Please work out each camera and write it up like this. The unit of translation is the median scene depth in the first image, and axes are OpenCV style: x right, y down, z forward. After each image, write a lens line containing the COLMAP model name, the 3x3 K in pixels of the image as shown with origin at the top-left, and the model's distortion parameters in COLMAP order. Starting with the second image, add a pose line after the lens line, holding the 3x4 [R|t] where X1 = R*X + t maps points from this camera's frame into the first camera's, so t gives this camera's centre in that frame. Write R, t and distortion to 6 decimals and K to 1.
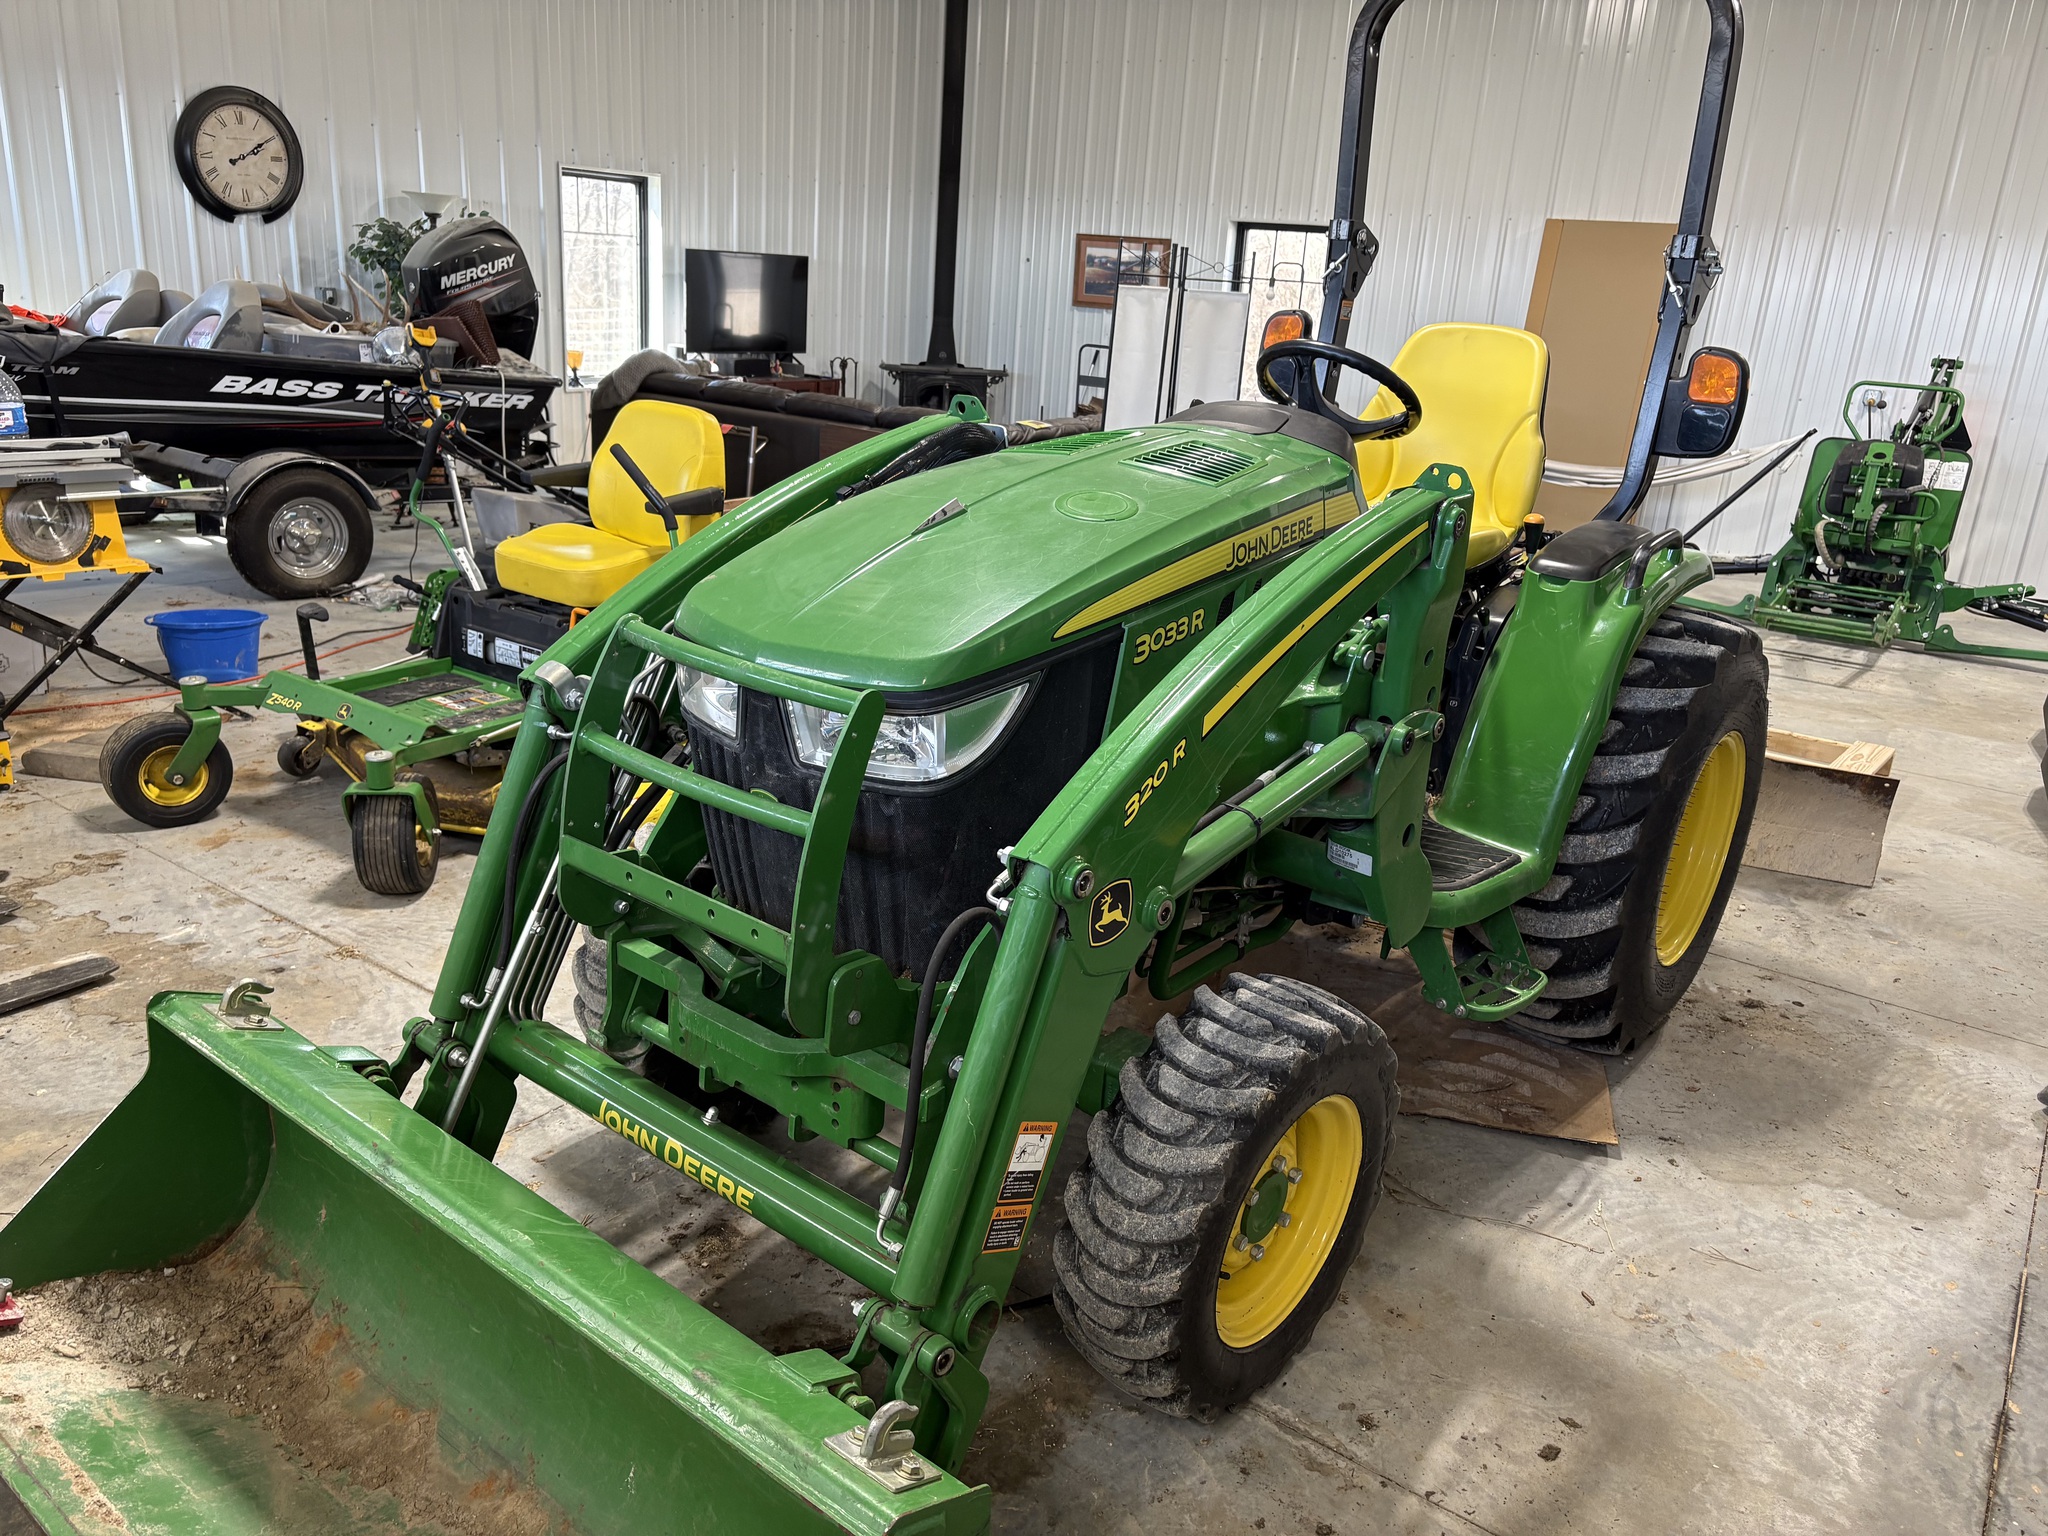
lens RADIAL K [[1562.4, 0, 1024.0], [0, 1562.4, 768.0], [0, 0, 1]] dist [0.123883, -0.148915]
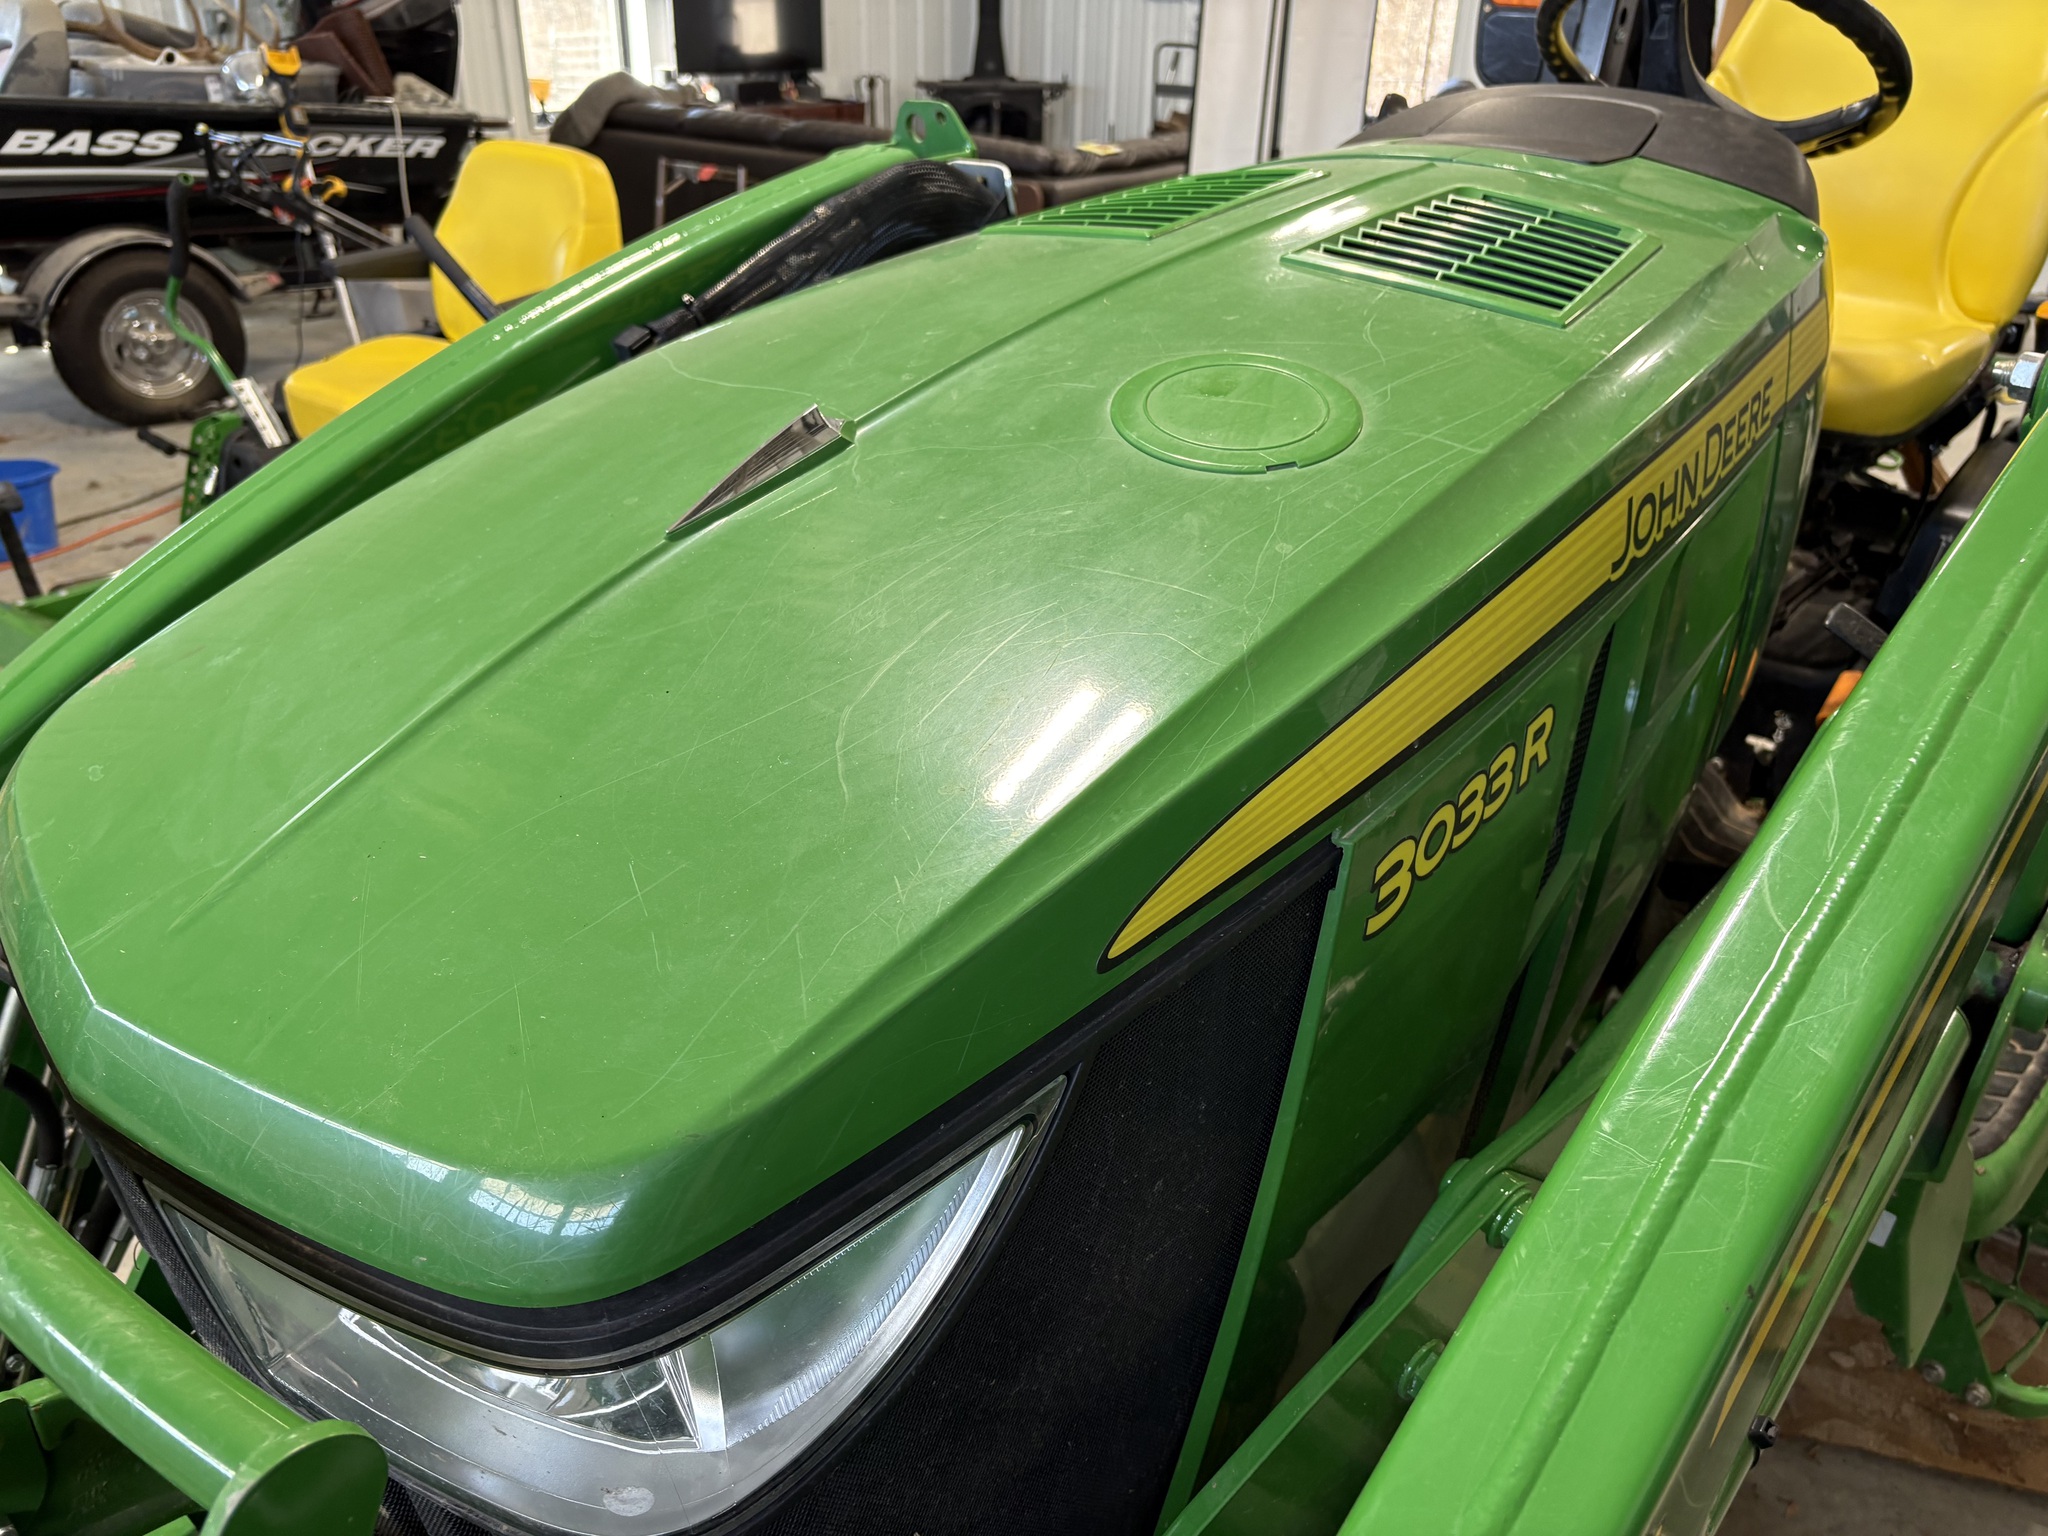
lens RADIAL K [[1562.4, 0, 1024.0], [0, 1562.4, 768.0], [0, 0, 1]] dist [0.123883, -0.148915]
pose [[0.998405, -0.019811, -0.052873, 0.005851], [0.027769, 0.987633, 0.154303, -0.049097], [0.049162, -0.155525, 0.986608, 0.220709]]
